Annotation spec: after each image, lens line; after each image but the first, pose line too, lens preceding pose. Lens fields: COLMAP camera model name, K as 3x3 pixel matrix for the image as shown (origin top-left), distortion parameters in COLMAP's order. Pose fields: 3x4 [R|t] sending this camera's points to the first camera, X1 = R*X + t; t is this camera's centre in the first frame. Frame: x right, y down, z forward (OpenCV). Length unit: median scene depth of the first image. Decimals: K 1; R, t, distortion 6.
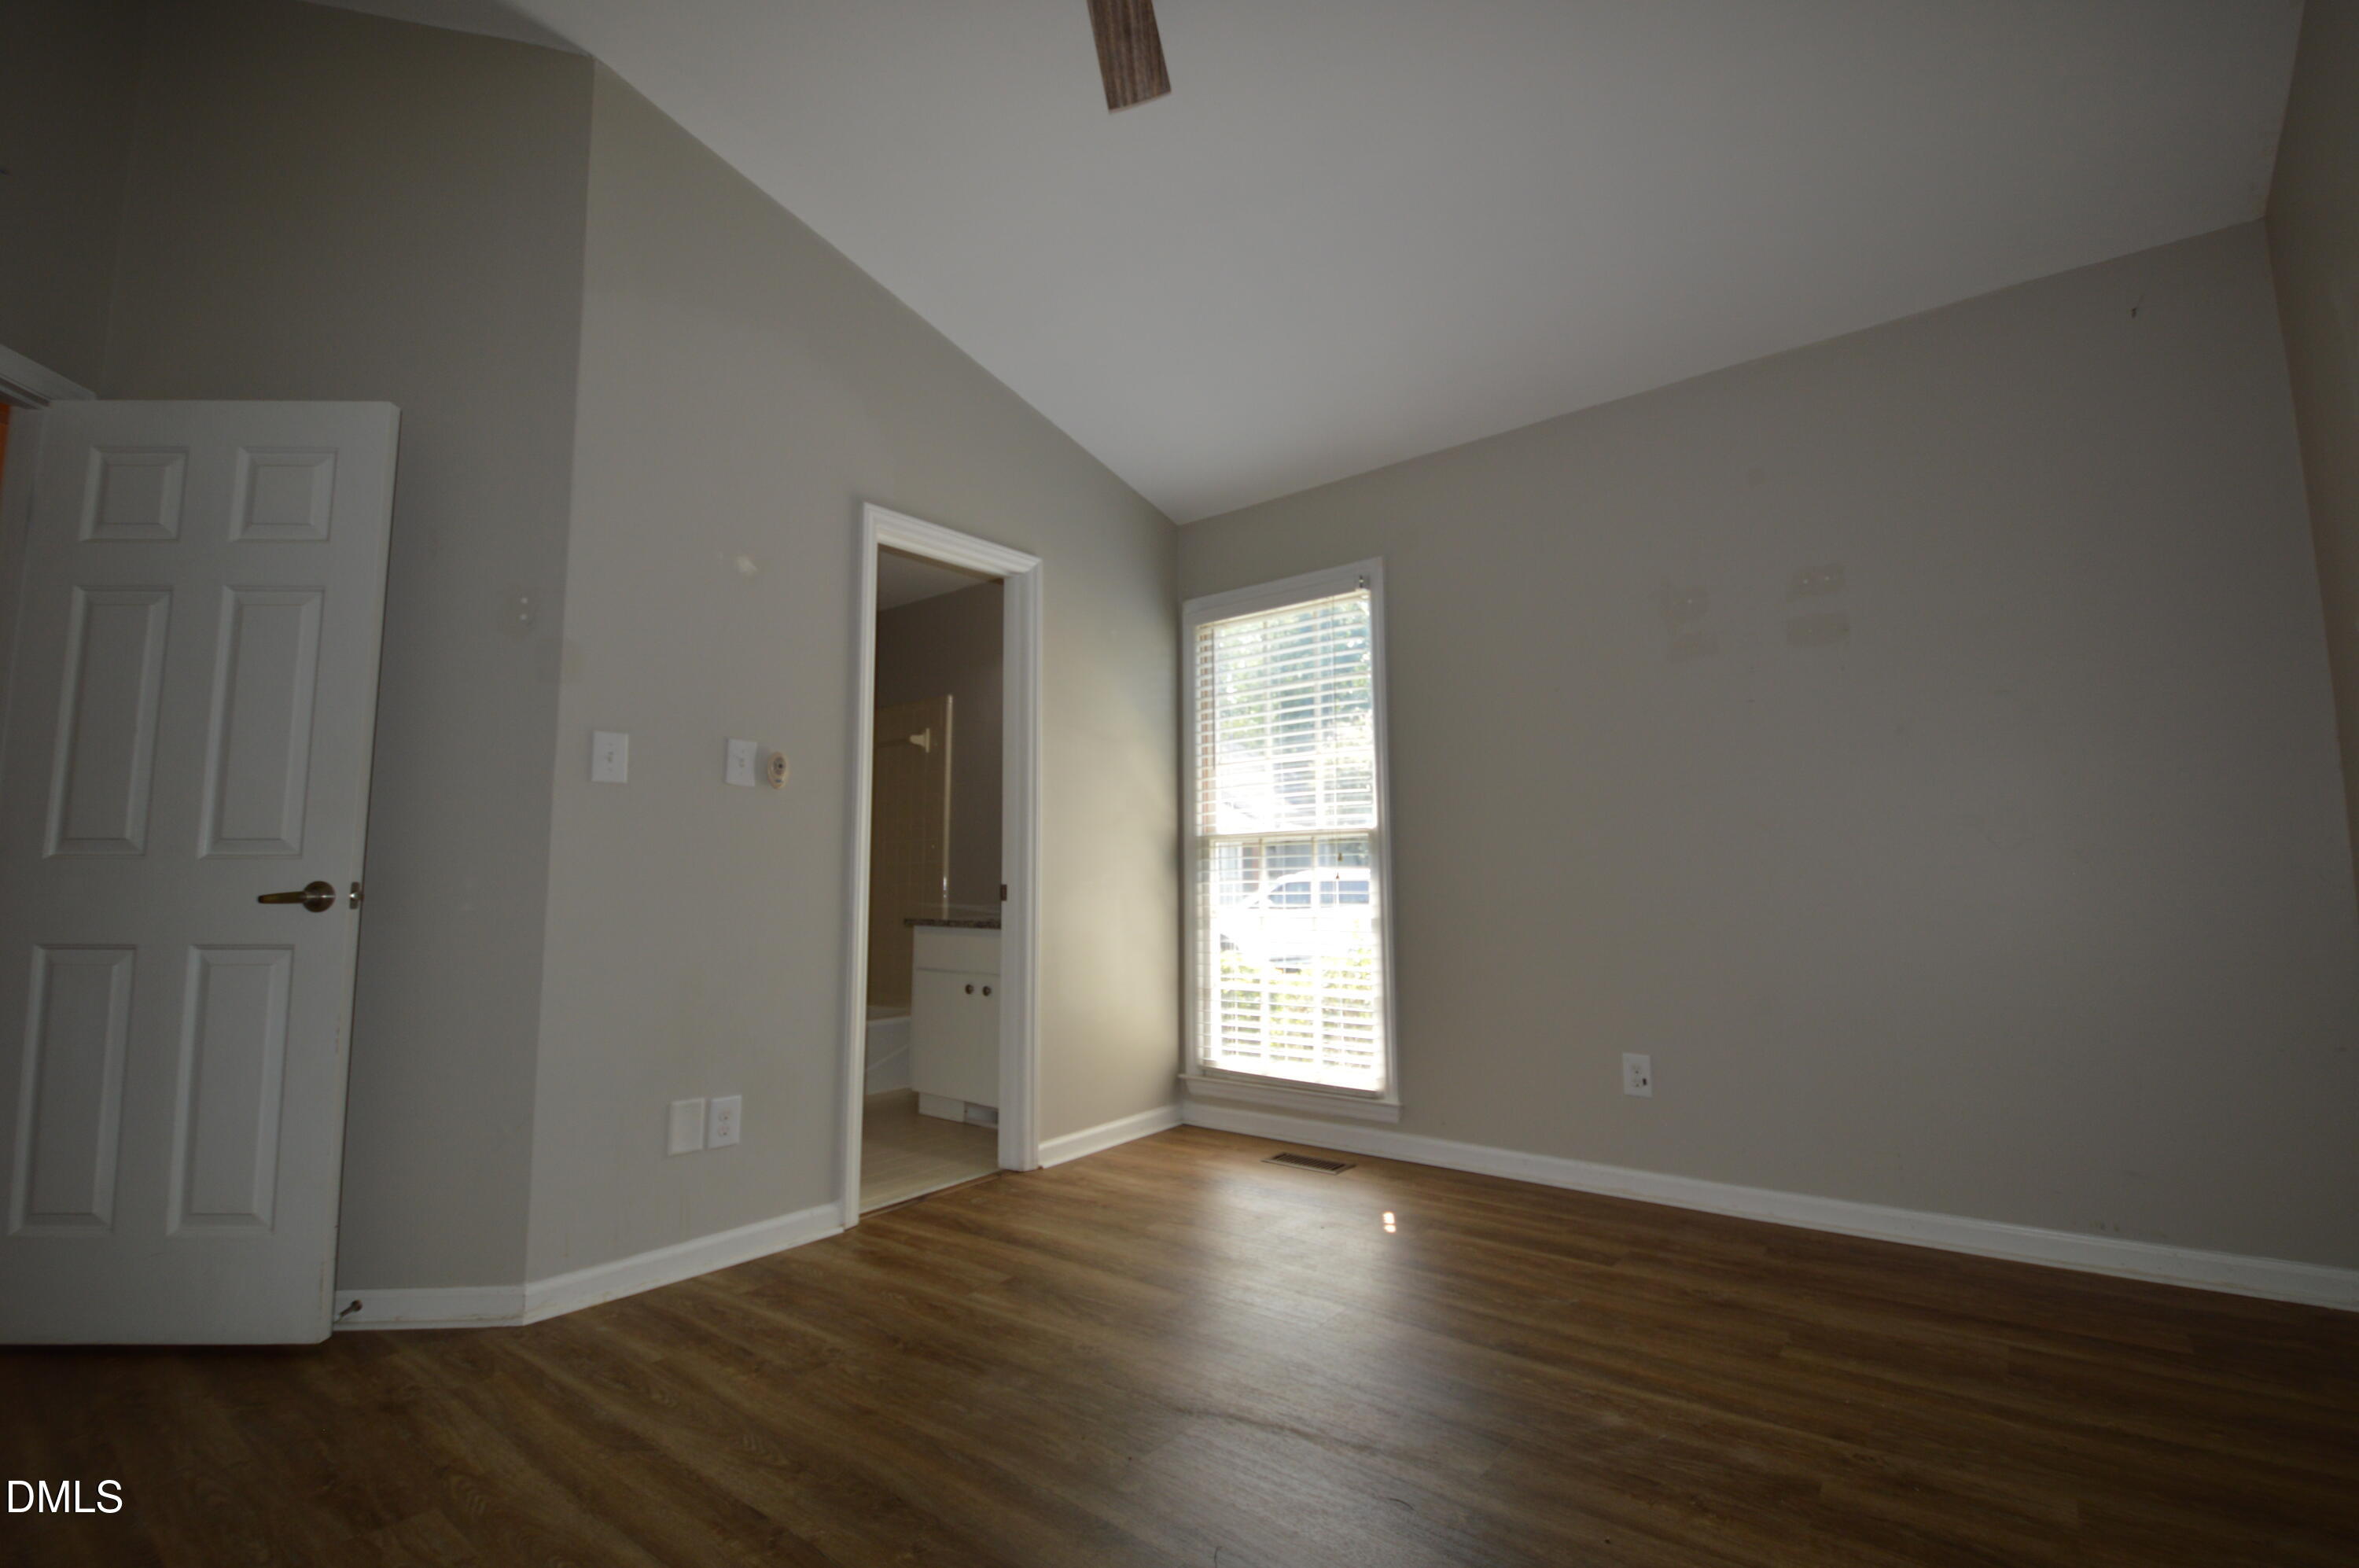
lens RADIAL K [[1045.5, 0, 1184.4], [0, 1045.5, 786.3], [0, 0, 1]] dist [0.000855, -0.010006]
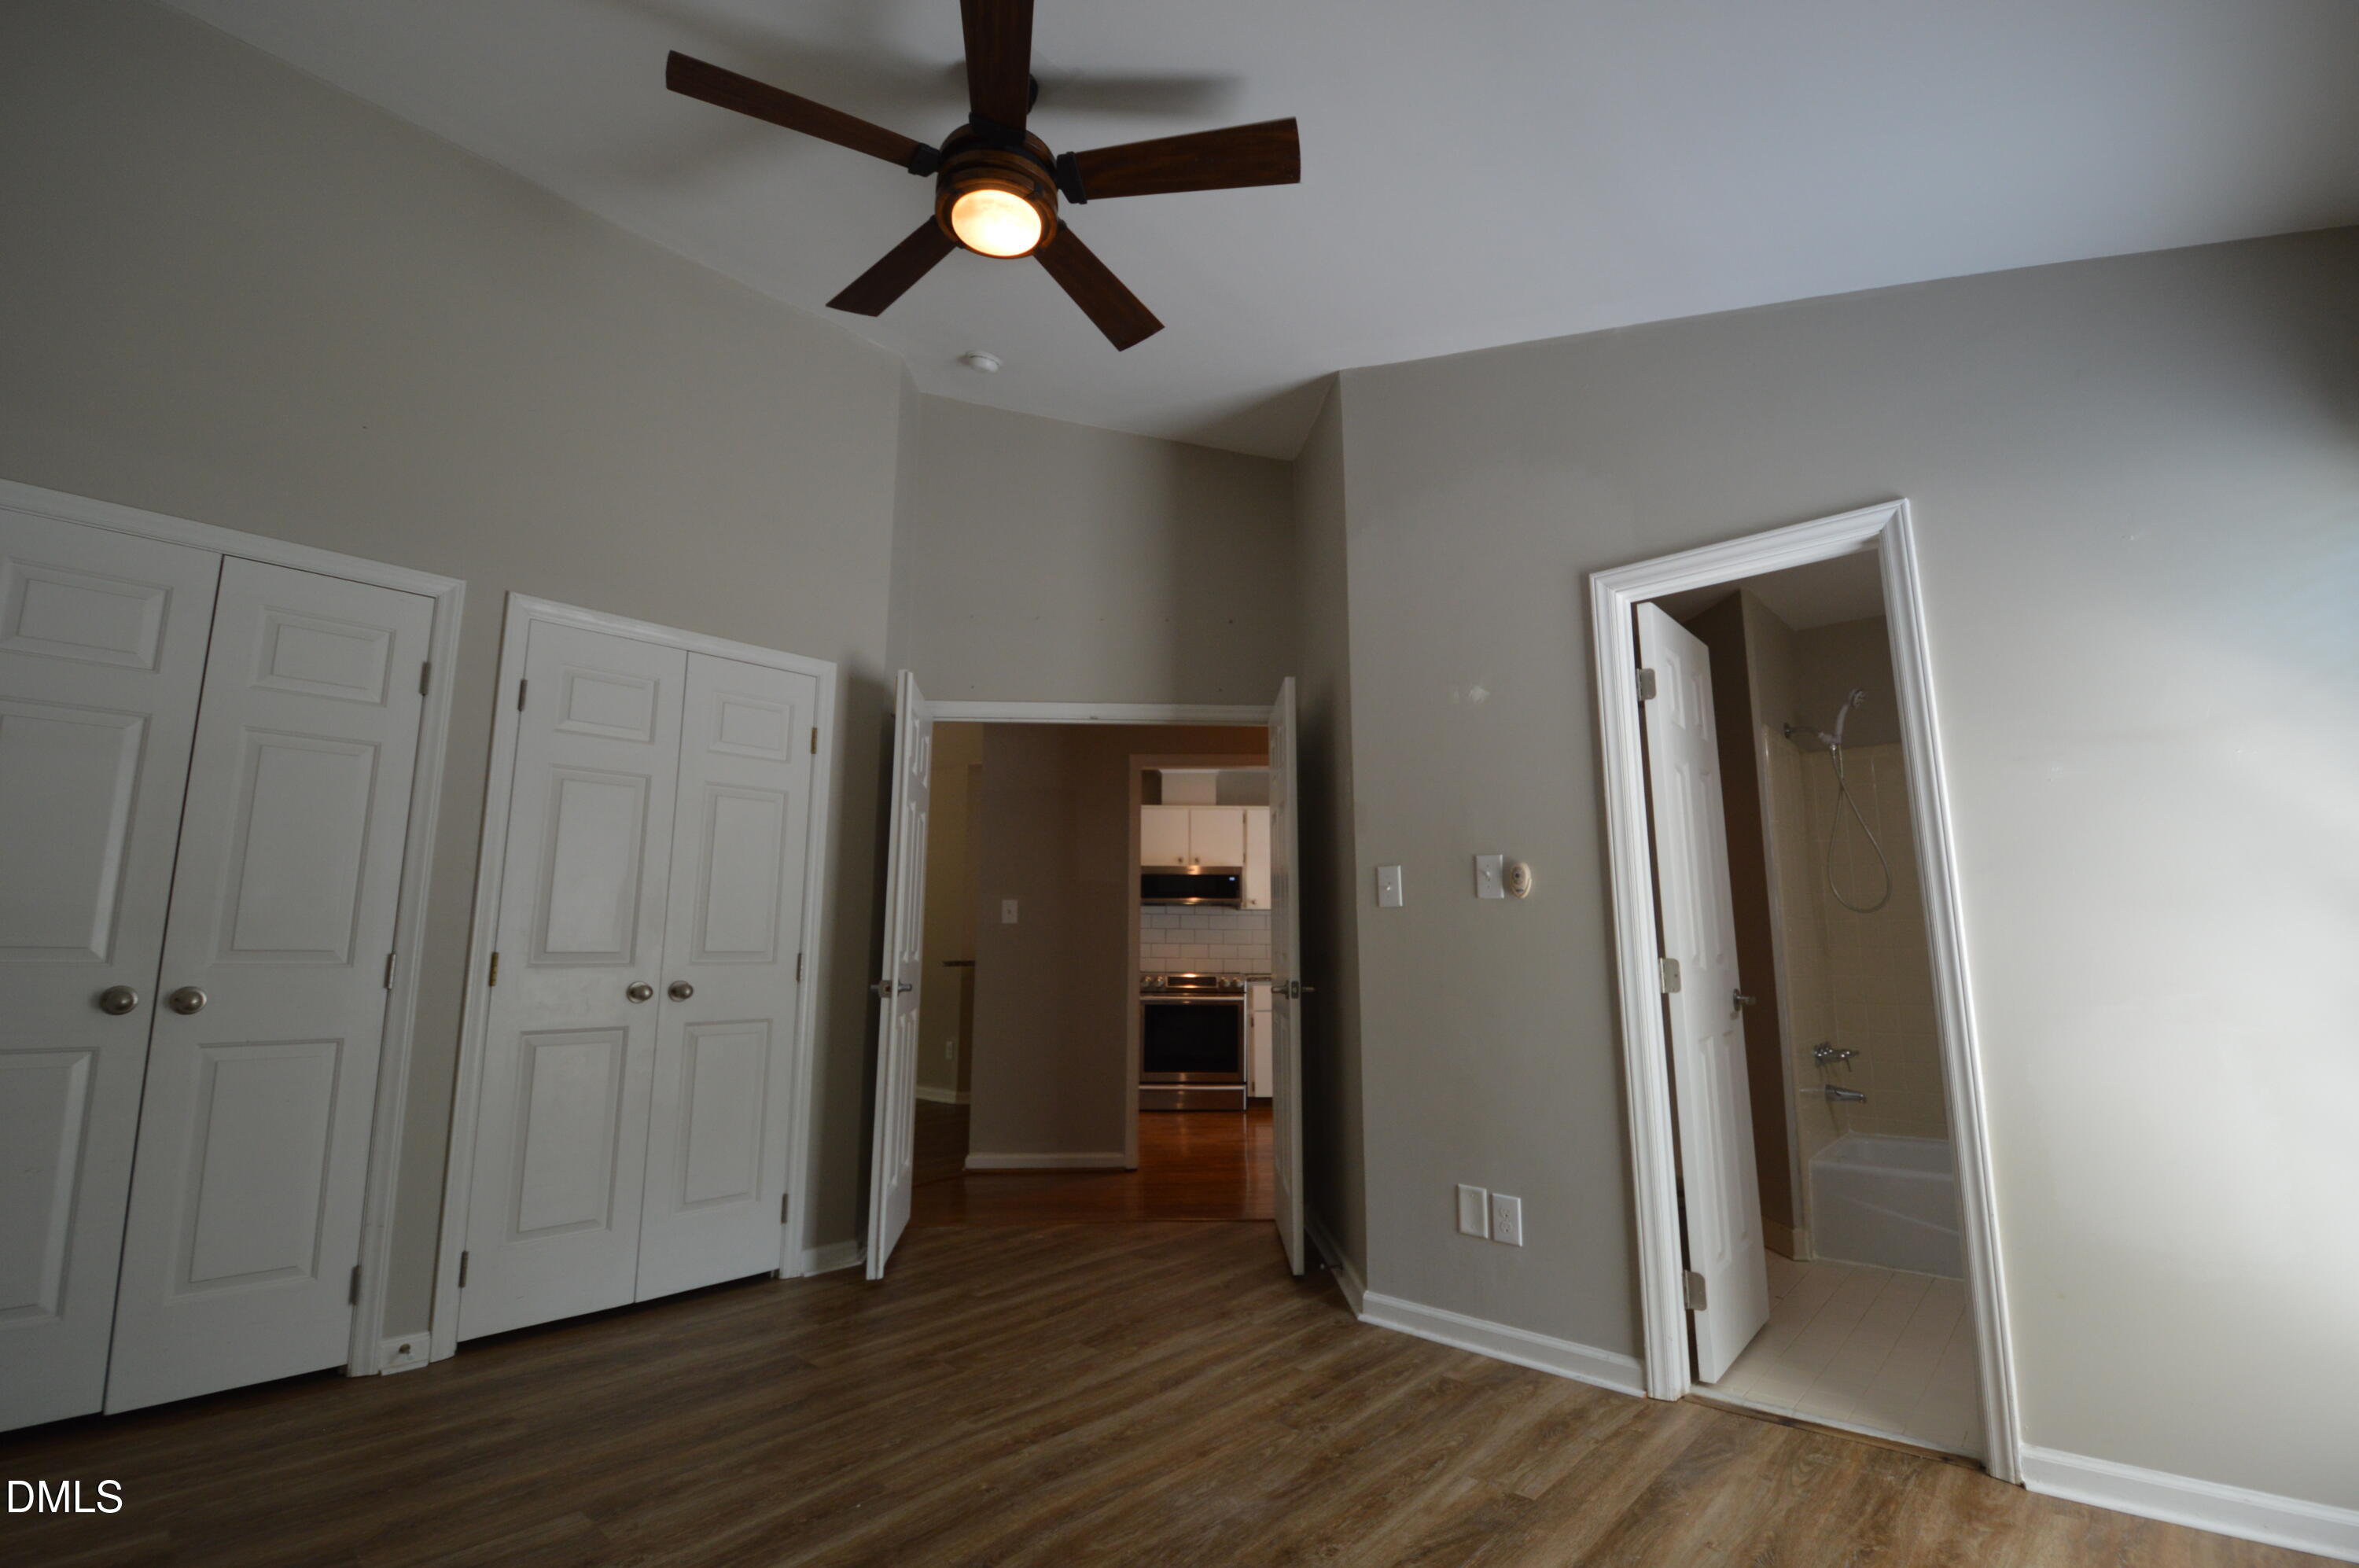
lens RADIAL K [[1045.5, 0, 1186.1], [0, 1045.5, 773.5], [0, 0, 1]] dist [0.000855, -0.010006]
pose [[-0.064818, -0.153498, -0.986021, 0.786301], [0.105432, 0.981515, -0.159727, 0.013849], [0.992312, -0.114311, -0.047436, 0.879082]]
